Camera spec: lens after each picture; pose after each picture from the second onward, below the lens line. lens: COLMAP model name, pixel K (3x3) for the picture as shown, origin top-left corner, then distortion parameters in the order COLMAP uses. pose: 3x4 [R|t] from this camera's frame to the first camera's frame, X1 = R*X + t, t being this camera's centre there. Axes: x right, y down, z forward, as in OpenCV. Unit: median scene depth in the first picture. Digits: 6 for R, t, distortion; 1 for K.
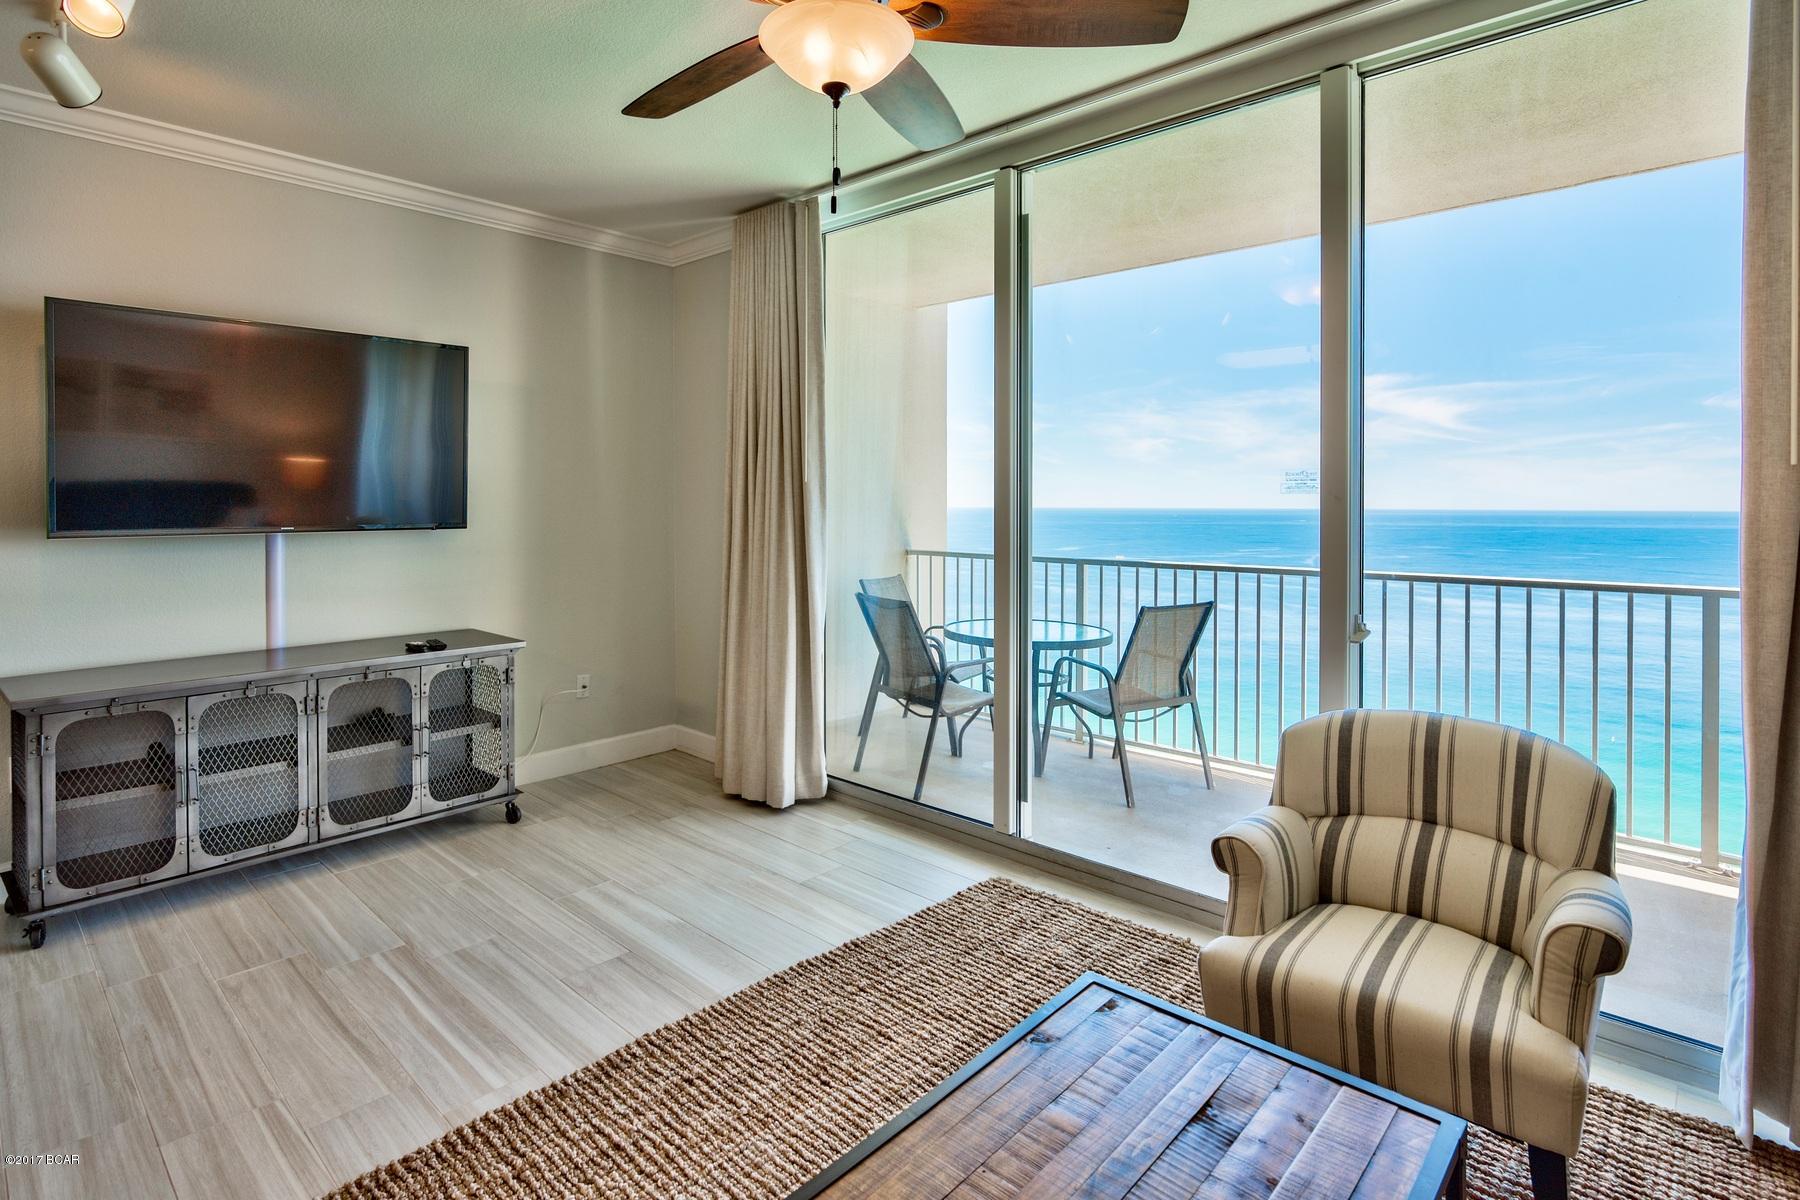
lens RADIAL K [[932.3, 0, 904.7], [0, 932.3, 504.8], [0, 0, 1]] dist [-0.010476, -0.000006]
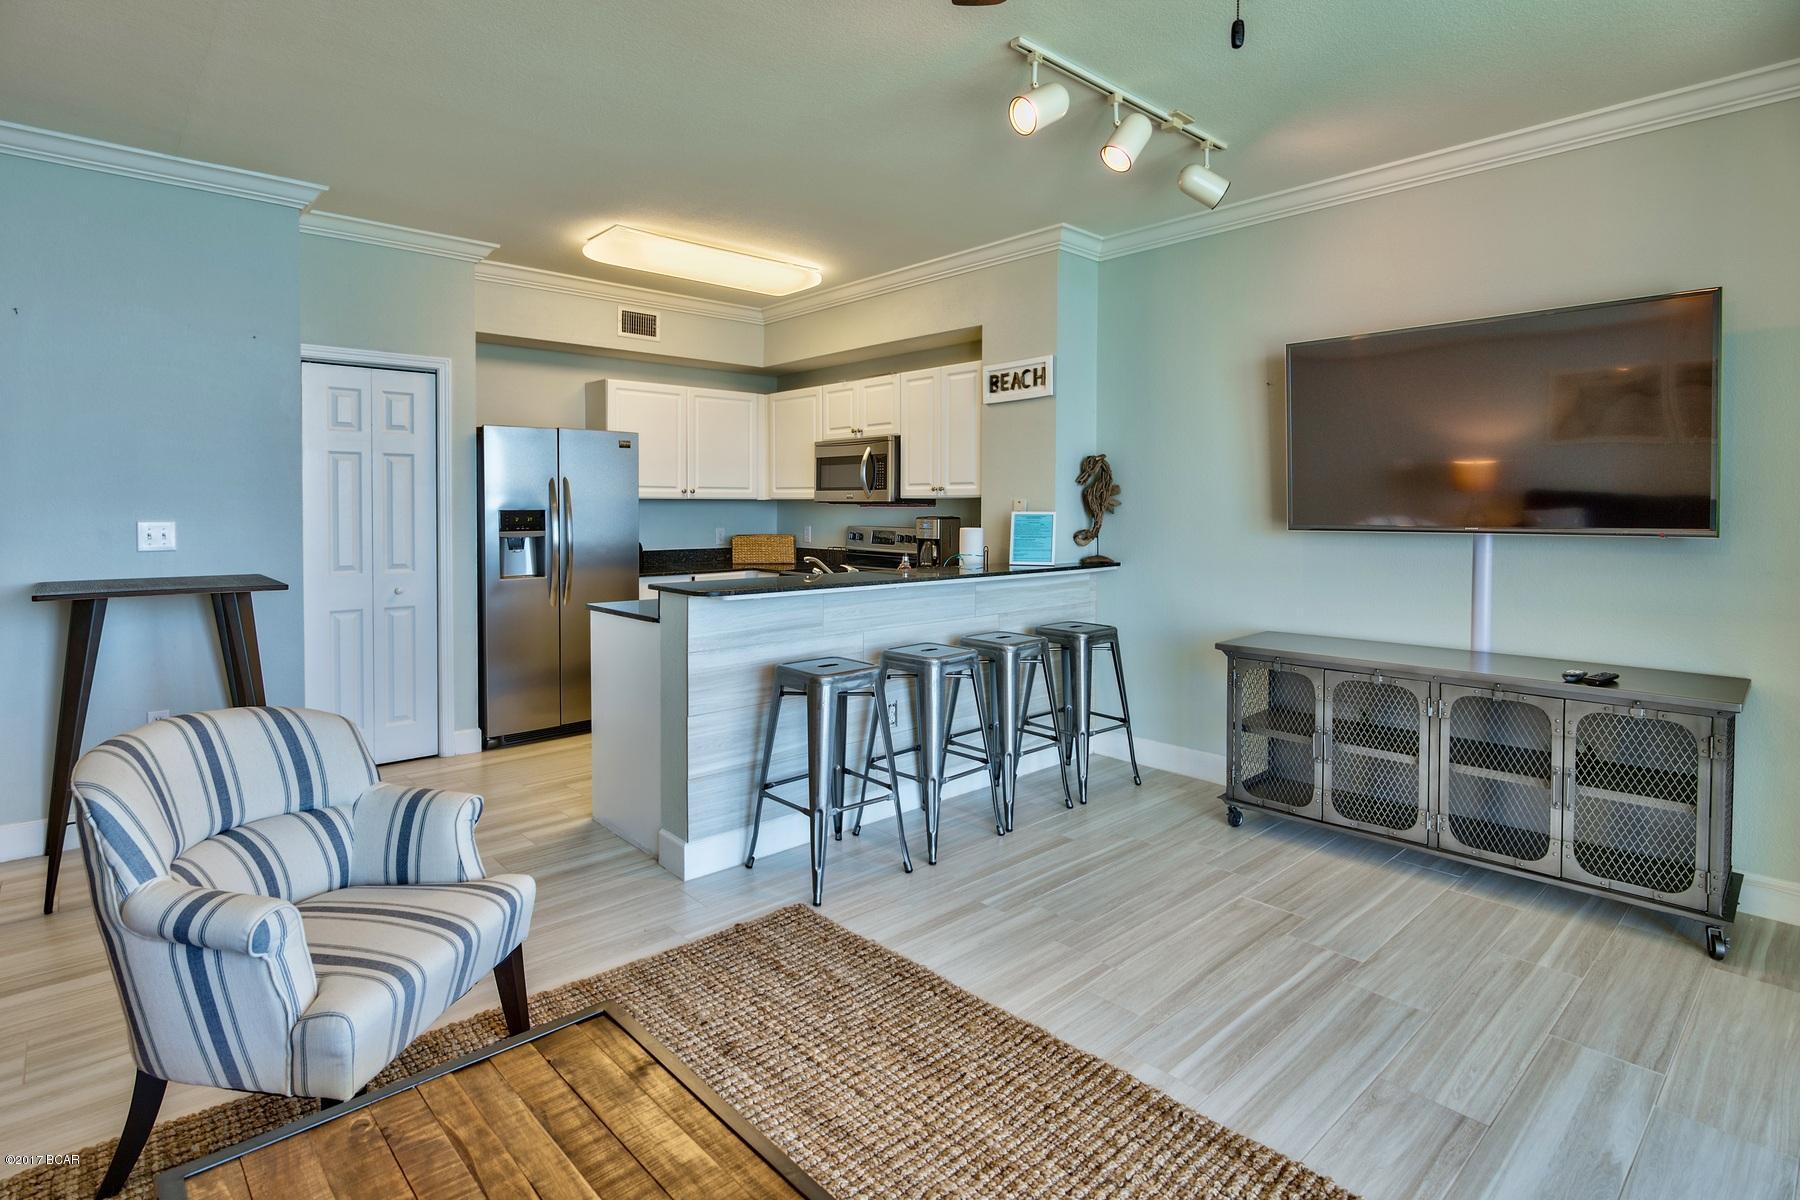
lens RADIAL K [[874.5, 0, 836.2], [0, 874.5, 520.1], [0, 0, 1]] dist [-0.003314, -0.000166]
pose [[-0.116750, 0.015011, -0.993048, 0.350816], [-0.006858, 0.999850, 0.015920, 0.006842], [0.993138, 0.008669, -0.116629, 0.479505]]
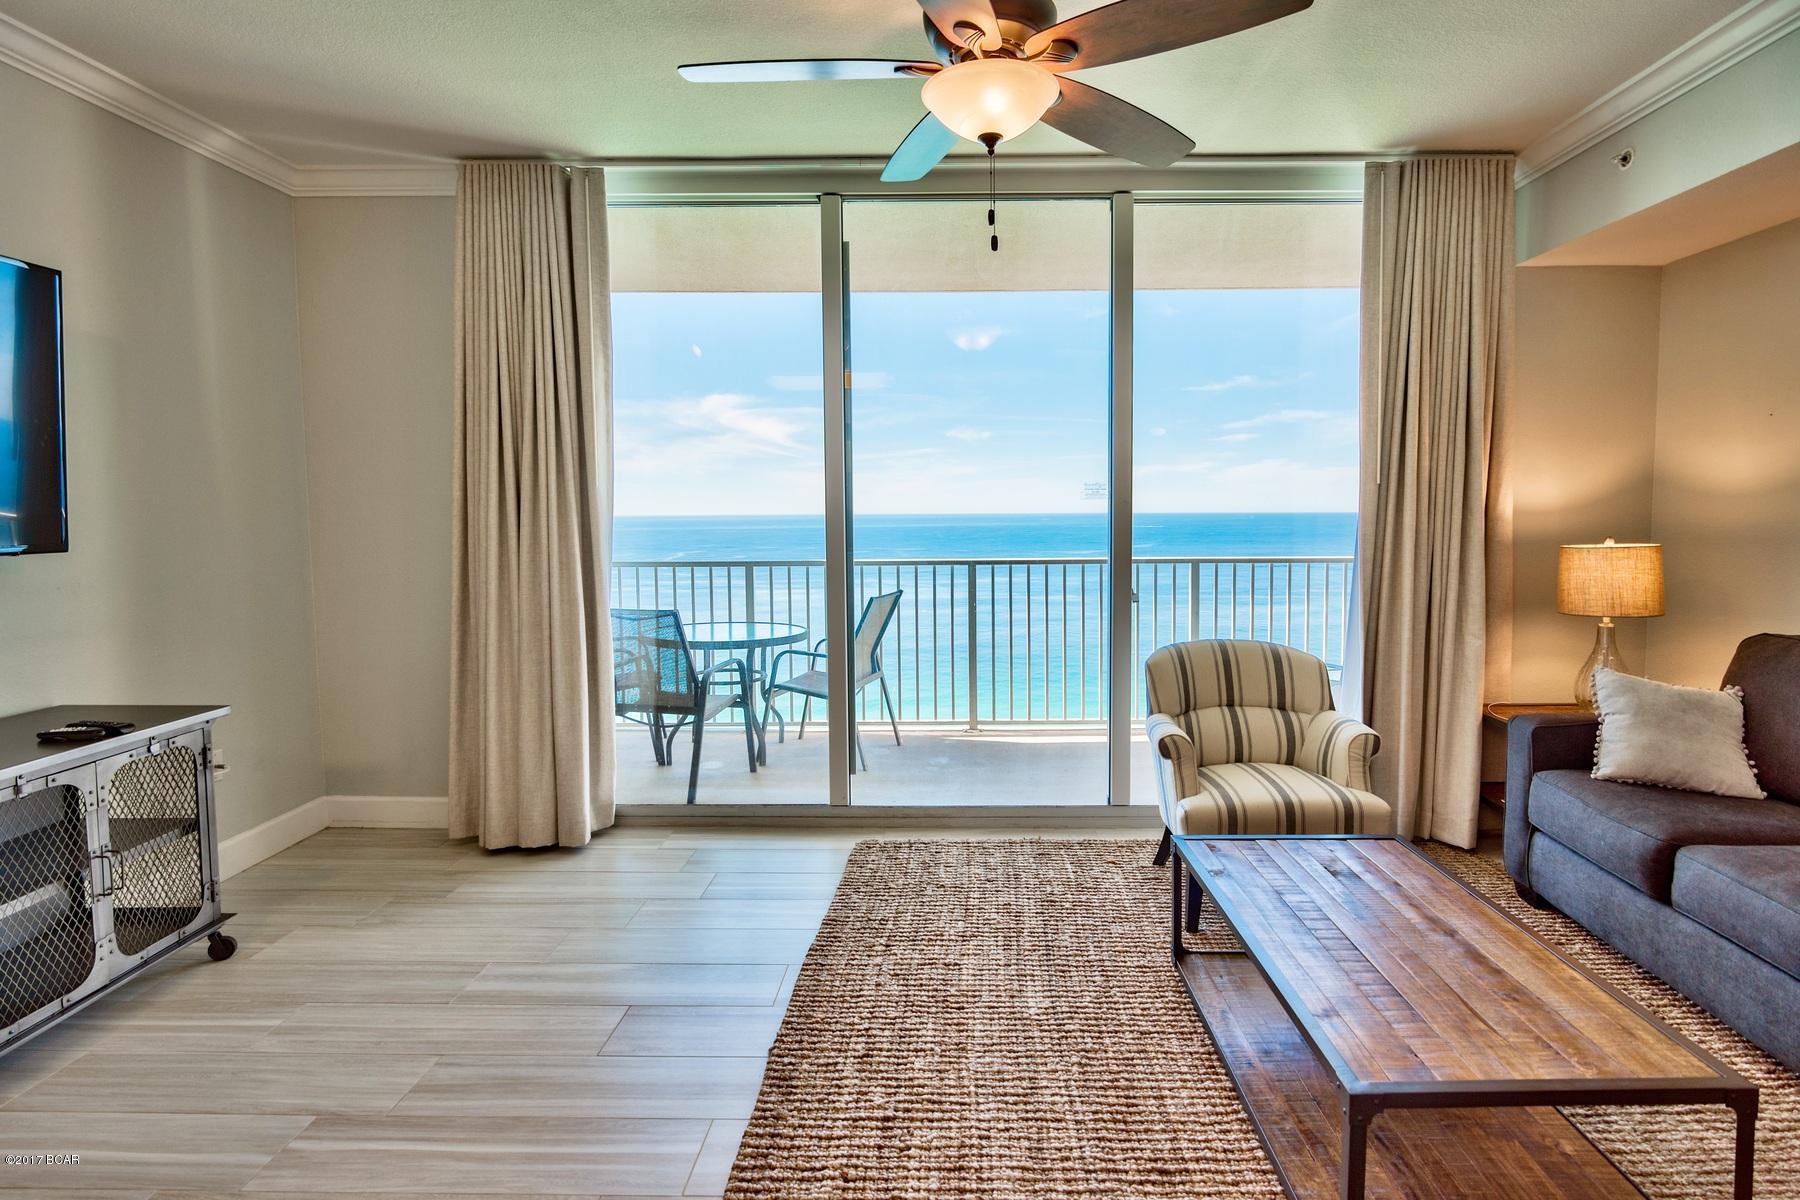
lens RADIAL K [[923.5, 0, 948.4], [0, 923.5, 565.3], [0, 0, 1]] dist [-0.003468, 0.000115]
pose [[0.728016, -0.048566, 0.683838, -0.537852], [0.009693, 0.998117, 0.060566, 0.001106], [-0.685492, -0.037465, 0.727116, 0.121479]]
